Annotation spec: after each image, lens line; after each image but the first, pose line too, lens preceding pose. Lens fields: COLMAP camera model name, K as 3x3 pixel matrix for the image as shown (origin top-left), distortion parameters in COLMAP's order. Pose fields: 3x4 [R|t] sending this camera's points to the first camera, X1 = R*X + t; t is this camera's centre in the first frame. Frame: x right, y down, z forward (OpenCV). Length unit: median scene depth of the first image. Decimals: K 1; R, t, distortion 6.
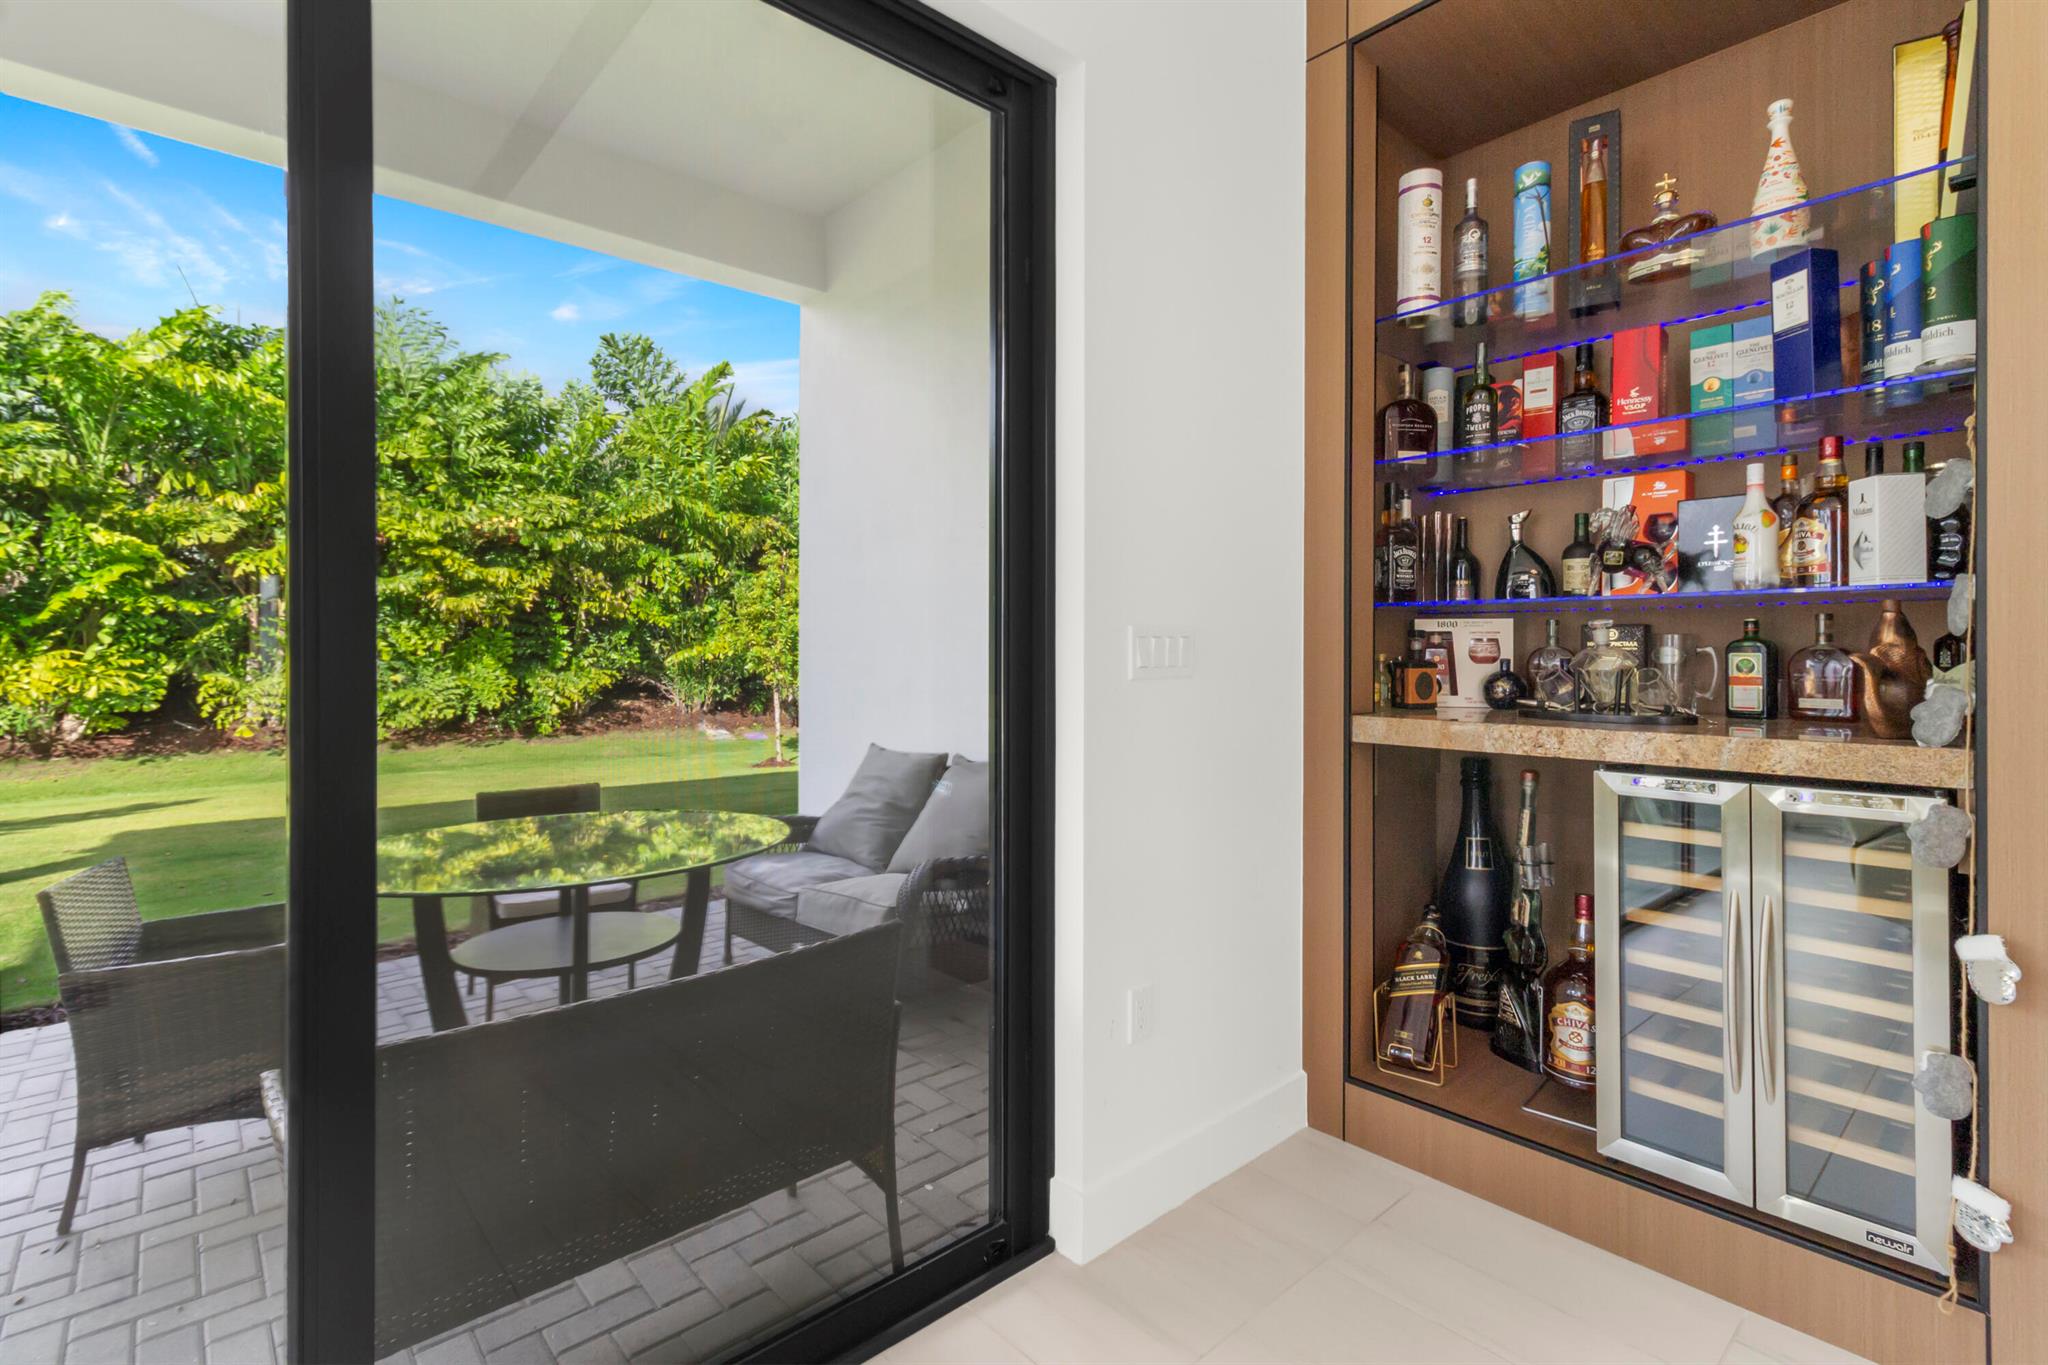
lens RADIAL K [[946.4, 0, 1045.6], [0, 946.4, 653.9], [0, 0, 1]] dist [0.002964, -0.000139]
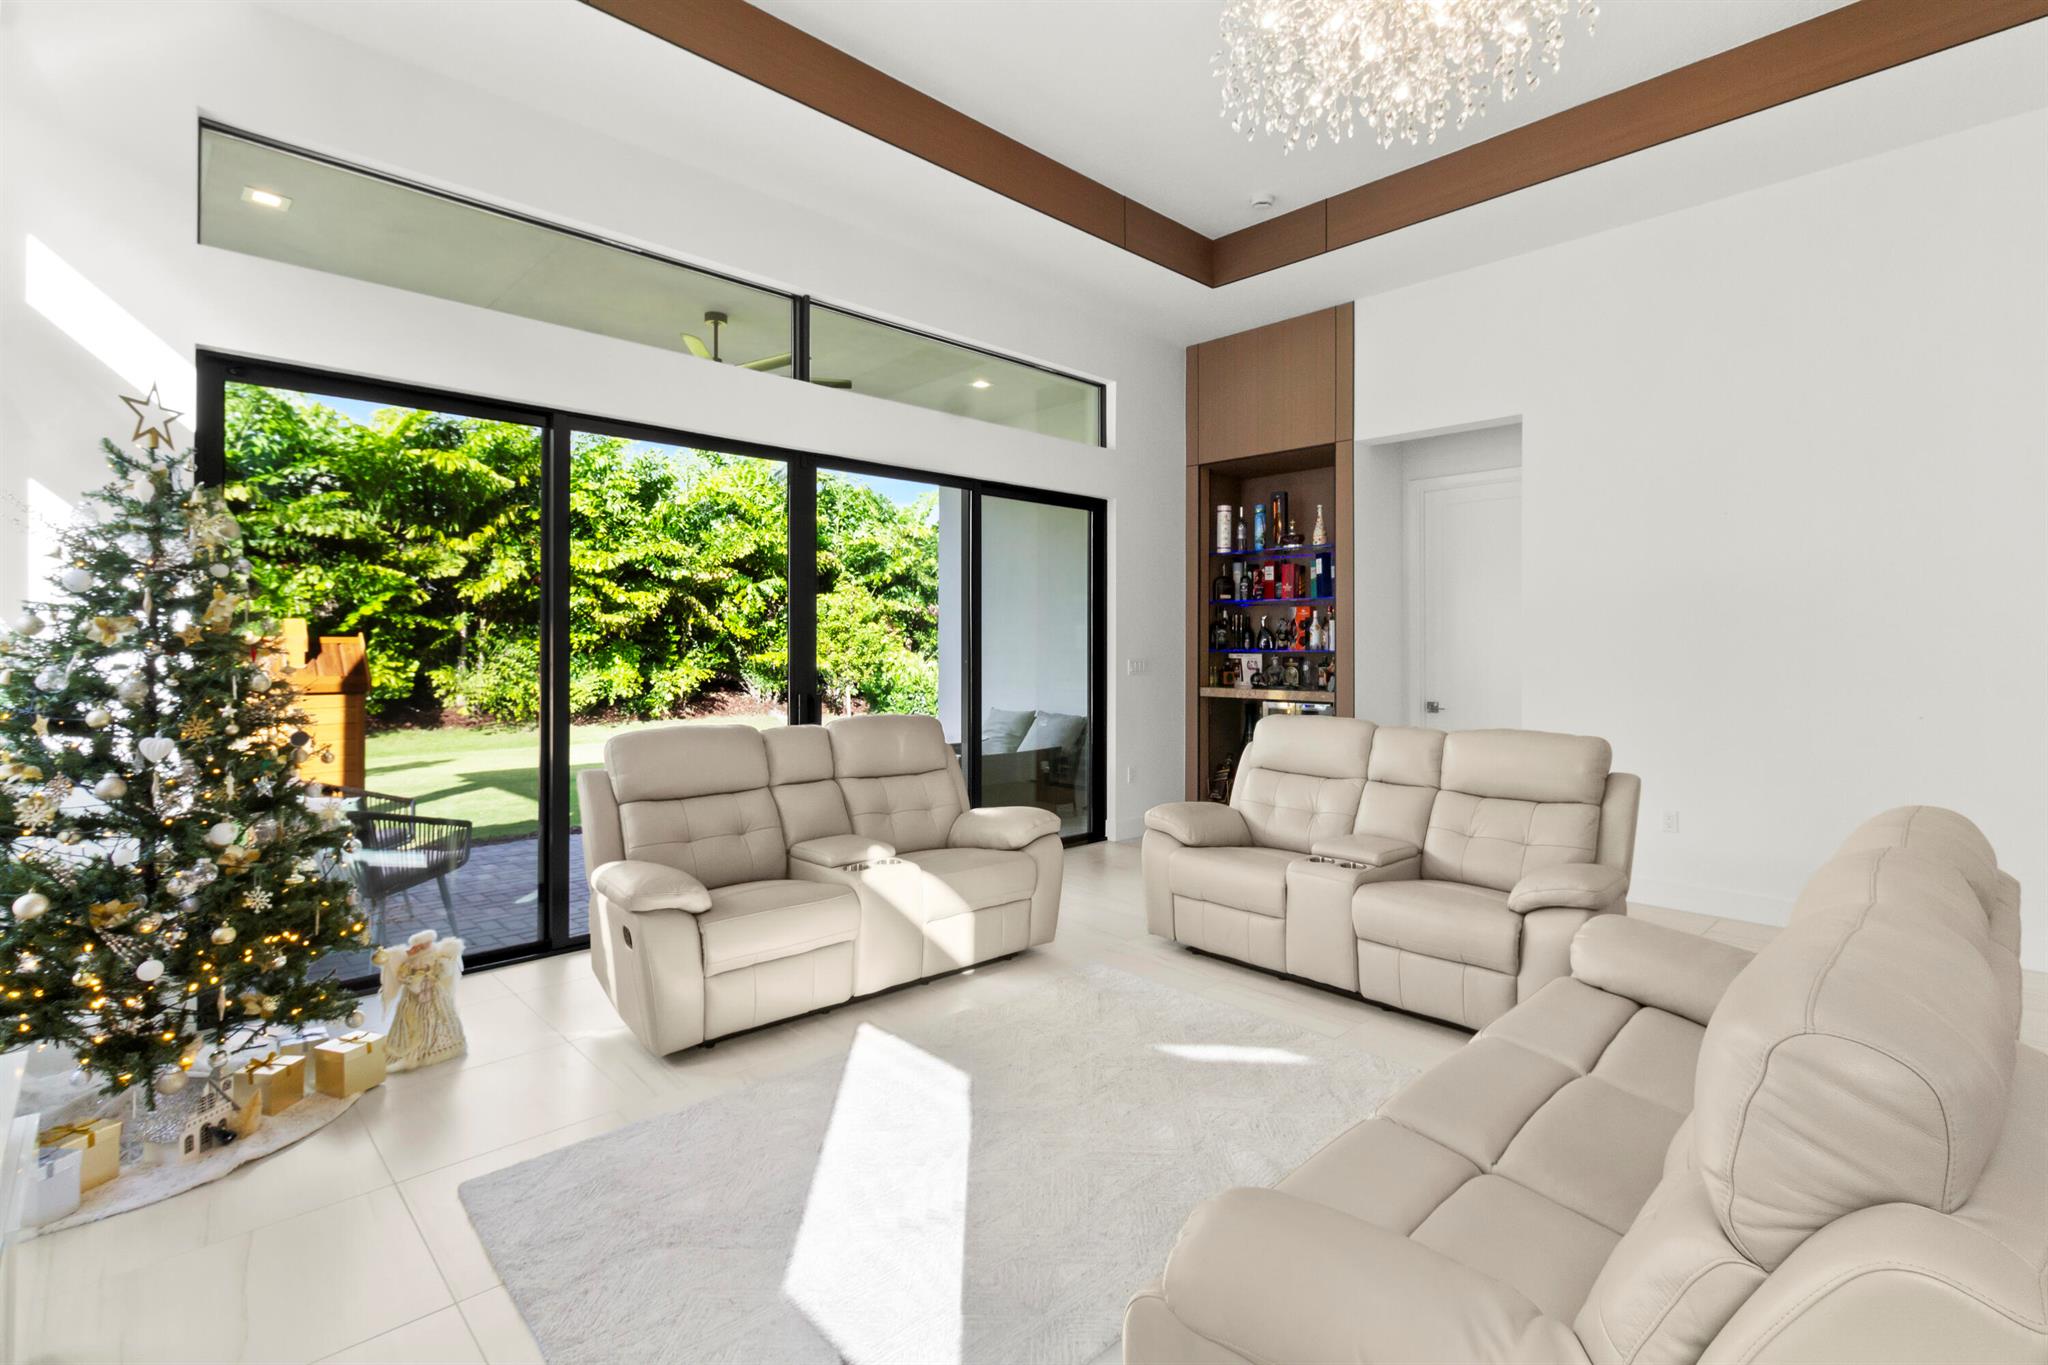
lens RADIAL K [[946.4, 0, 1045.6], [0, 946.4, 653.9], [0, 0, 1]] dist [0.002964, -0.000139]
pose [[0.999113, 0.005249, 0.041778, -0.061440], [-0.005217, 0.999986, -0.000873, -0.007361], [-0.041782, 0.000654, 0.999127, -0.414984]]
